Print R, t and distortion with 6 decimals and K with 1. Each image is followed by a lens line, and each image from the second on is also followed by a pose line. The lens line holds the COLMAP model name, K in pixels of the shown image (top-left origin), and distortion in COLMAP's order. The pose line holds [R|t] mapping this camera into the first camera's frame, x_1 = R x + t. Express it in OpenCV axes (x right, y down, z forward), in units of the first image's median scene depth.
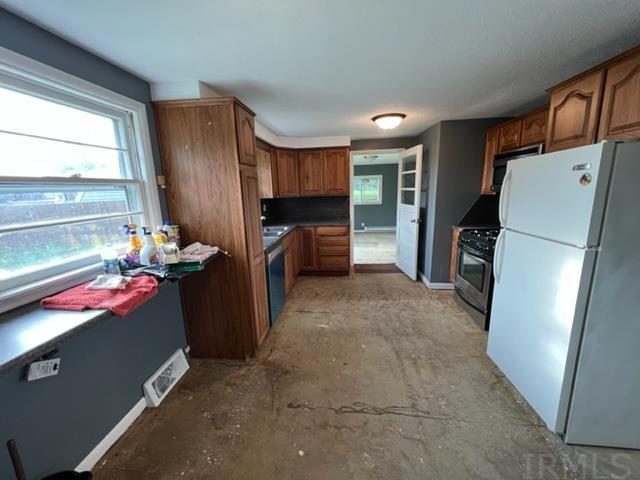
lens RADIAL K [[258.8, 0, 321.2], [0, 258.8, 238.3], [0, 0, 1]] dist [-0.002715, -0.000117]
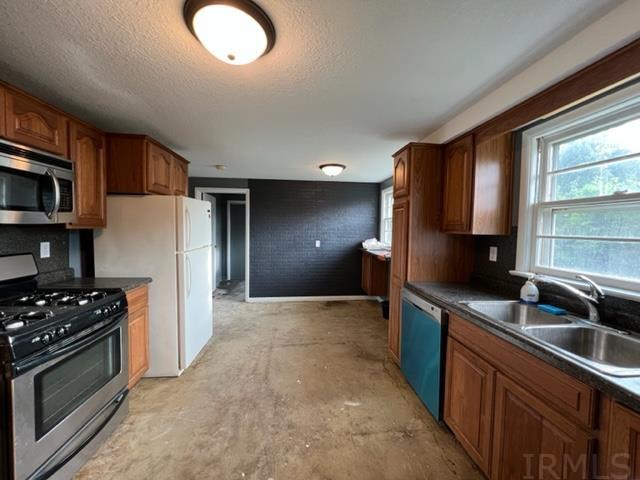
lens RADIAL K [[258.8, 0, 318.3], [0, 258.8, 239.8], [0, 0, 1]] dist [-0.002715, -0.000117]
pose [[-0.982546, 0.022820, -0.184615, 0.231735], [-0.023124, 0.969767, 0.242936, -0.287545], [0.184577, 0.242965, -0.952313, 1.622773]]
